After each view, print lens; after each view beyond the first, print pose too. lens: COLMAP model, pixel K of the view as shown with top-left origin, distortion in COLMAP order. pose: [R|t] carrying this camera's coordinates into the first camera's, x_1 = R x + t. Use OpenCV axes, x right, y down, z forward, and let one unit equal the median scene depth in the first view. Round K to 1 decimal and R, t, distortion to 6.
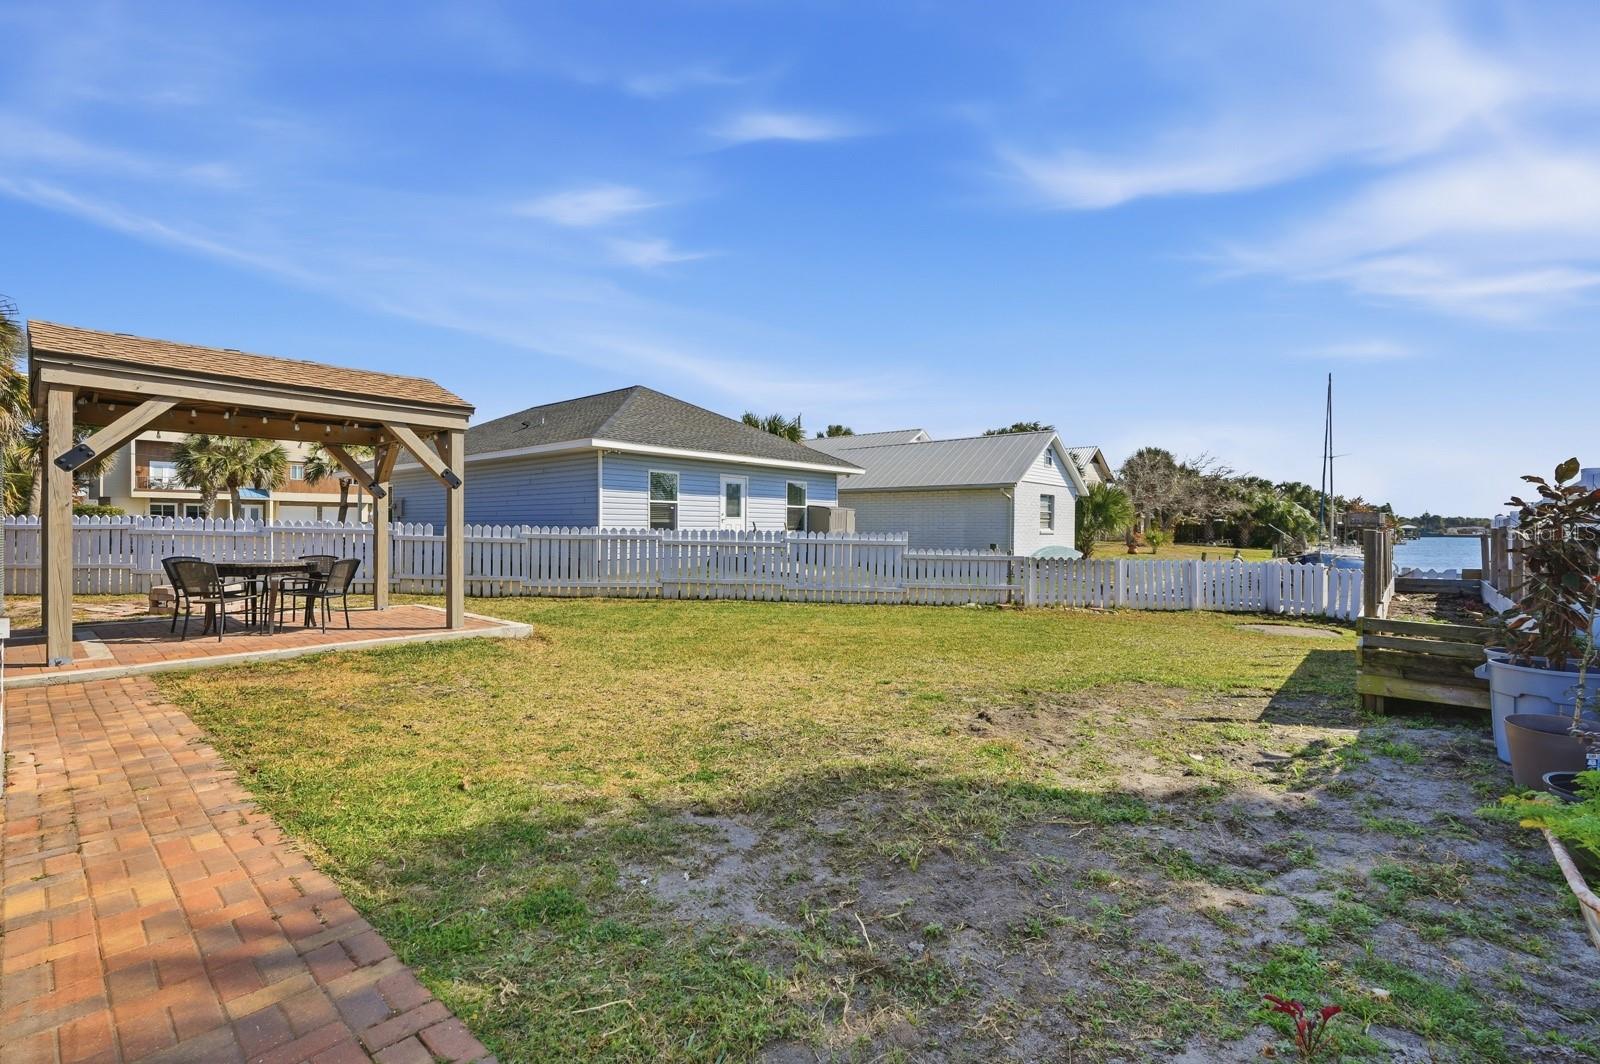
lens RADIAL K [[701.2, 0, 800.0], [0, 701.2, 532.0], [0, 0, 1]] dist [-0.004214, 0.000273]
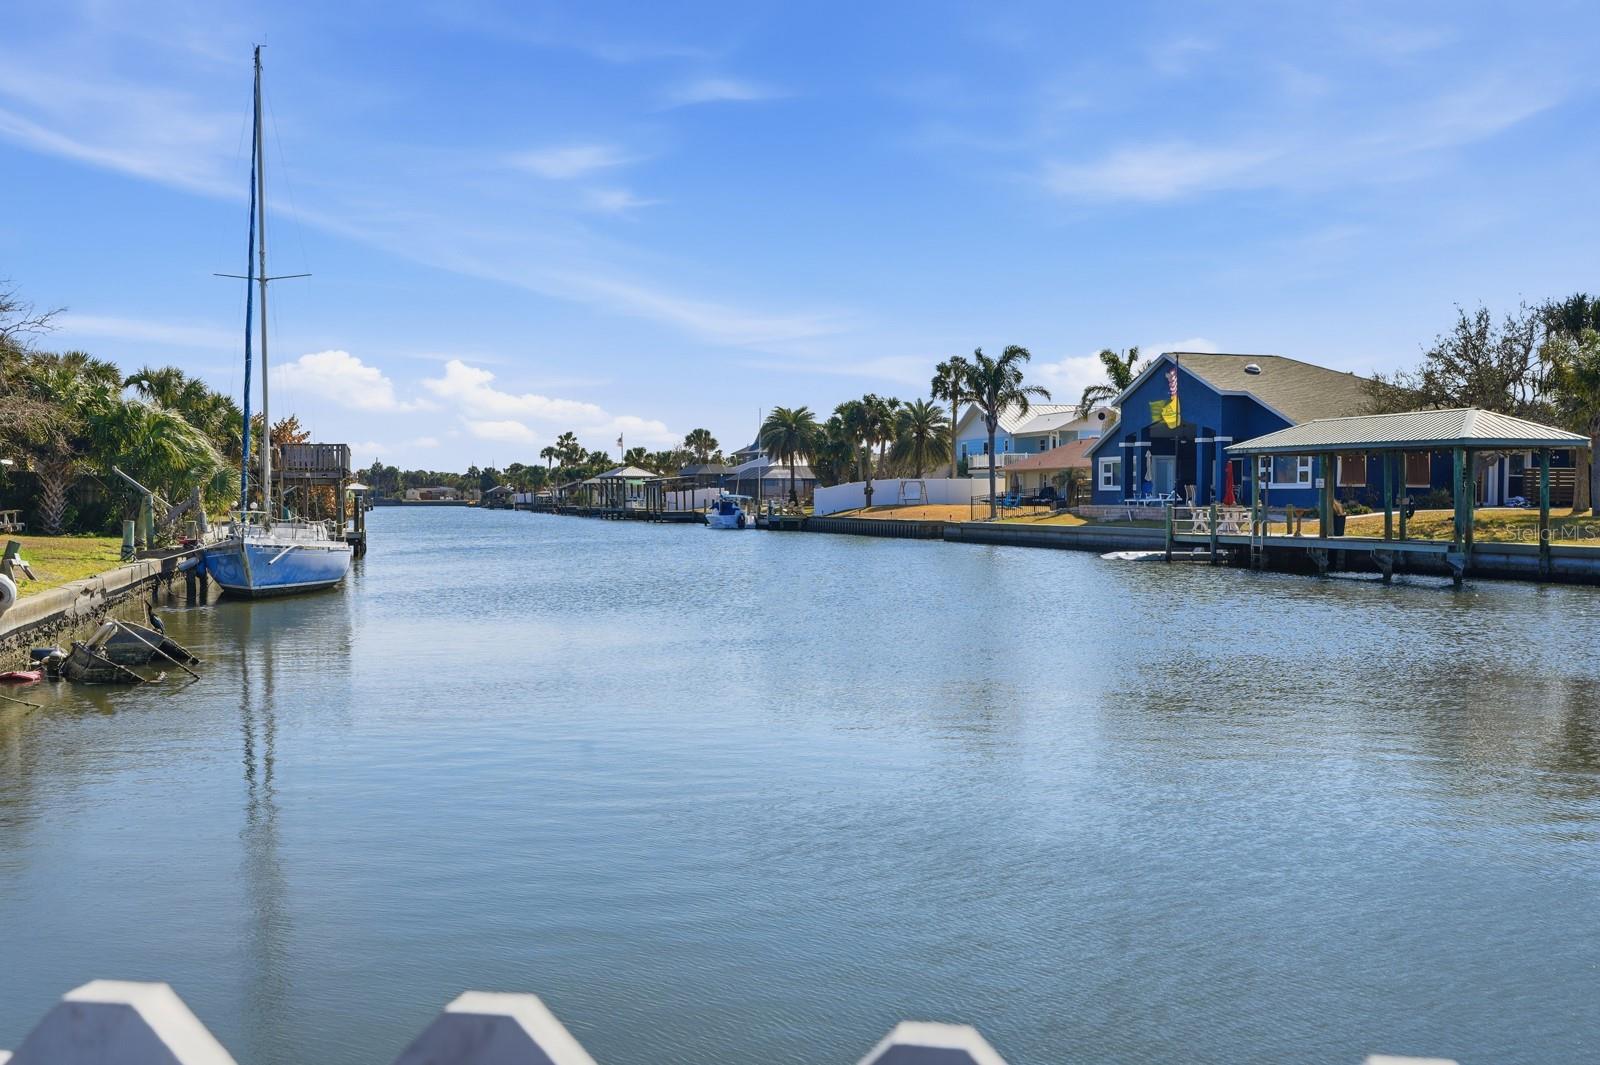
lens RADIAL K [[1604.8, 0, 800.0], [0, 1604.8, 532.5], [0, 0, 1]] dist [0.002938, -0.007960]
pose [[0.546418, -0.022337, 0.837215, 0.138409], [0.006024, 0.999723, 0.022741, 0.004916], [-0.837491, -0.007383, 0.546401, 0.203686]]
